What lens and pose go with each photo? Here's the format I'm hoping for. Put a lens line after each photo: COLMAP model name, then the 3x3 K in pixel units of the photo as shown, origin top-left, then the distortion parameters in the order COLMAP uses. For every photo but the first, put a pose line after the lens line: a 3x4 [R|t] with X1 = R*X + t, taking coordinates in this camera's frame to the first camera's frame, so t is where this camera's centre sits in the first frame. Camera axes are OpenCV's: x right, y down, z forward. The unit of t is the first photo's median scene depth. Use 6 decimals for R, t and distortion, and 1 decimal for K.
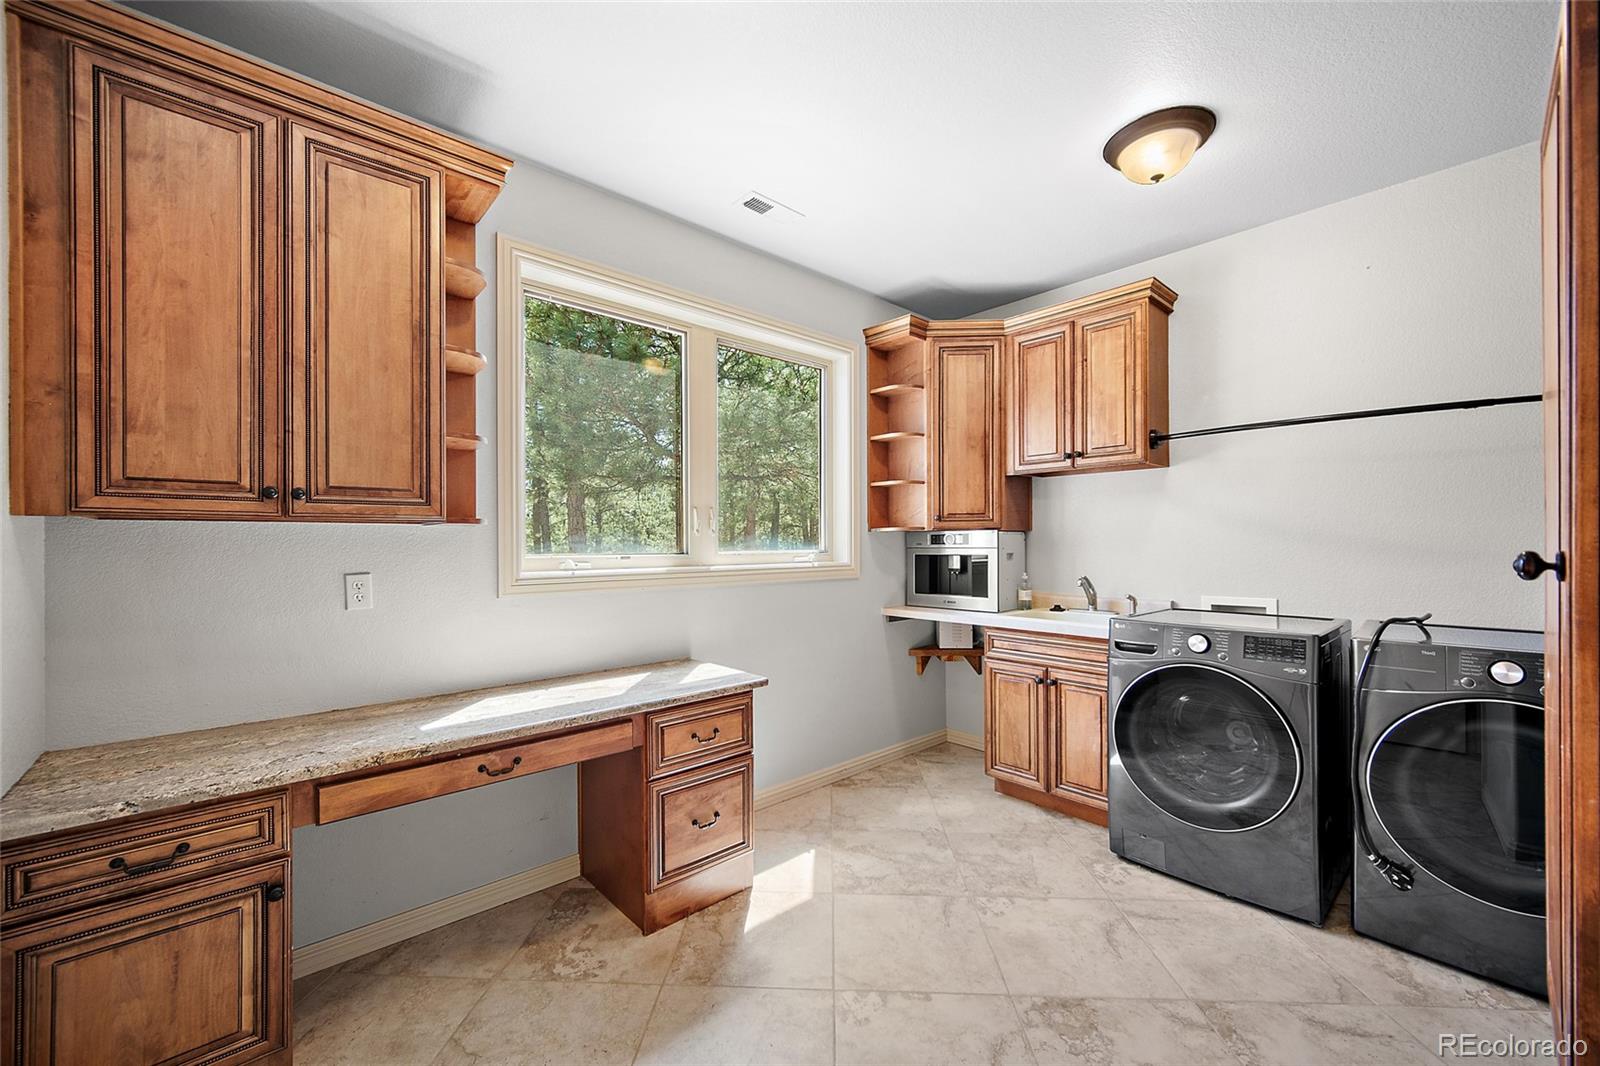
lens RADIAL K [[633.4, 0, 791.4], [0, 633.4, 531.2], [0, 0, 1]] dist [0.000708, 0.000023]
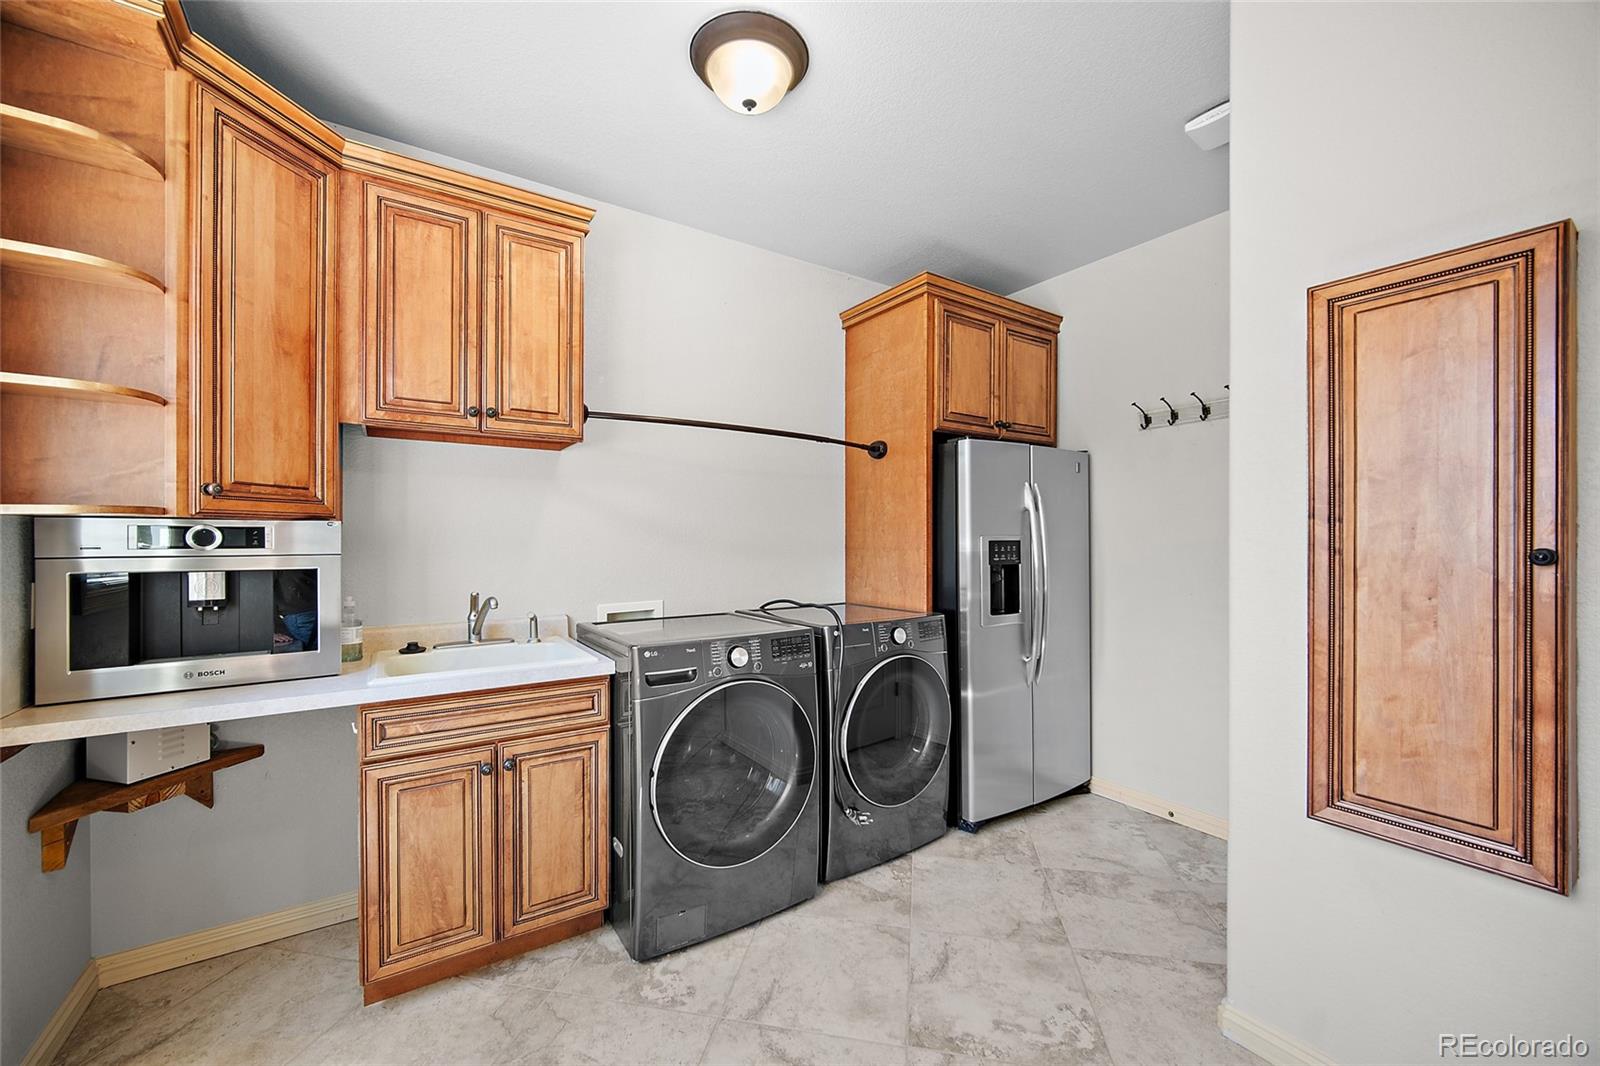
lens RADIAL K [[633.4, 0, 791.4], [0, 633.4, 531.2], [0, 0, 1]] dist [0.000708, 0.000023]
pose [[0.133077, 0.009921, 0.991056, -0.170683], [-0.019078, 0.999790, -0.007447, 0.003690], [-0.990922, -0.017916, 0.133238, 0.592941]]
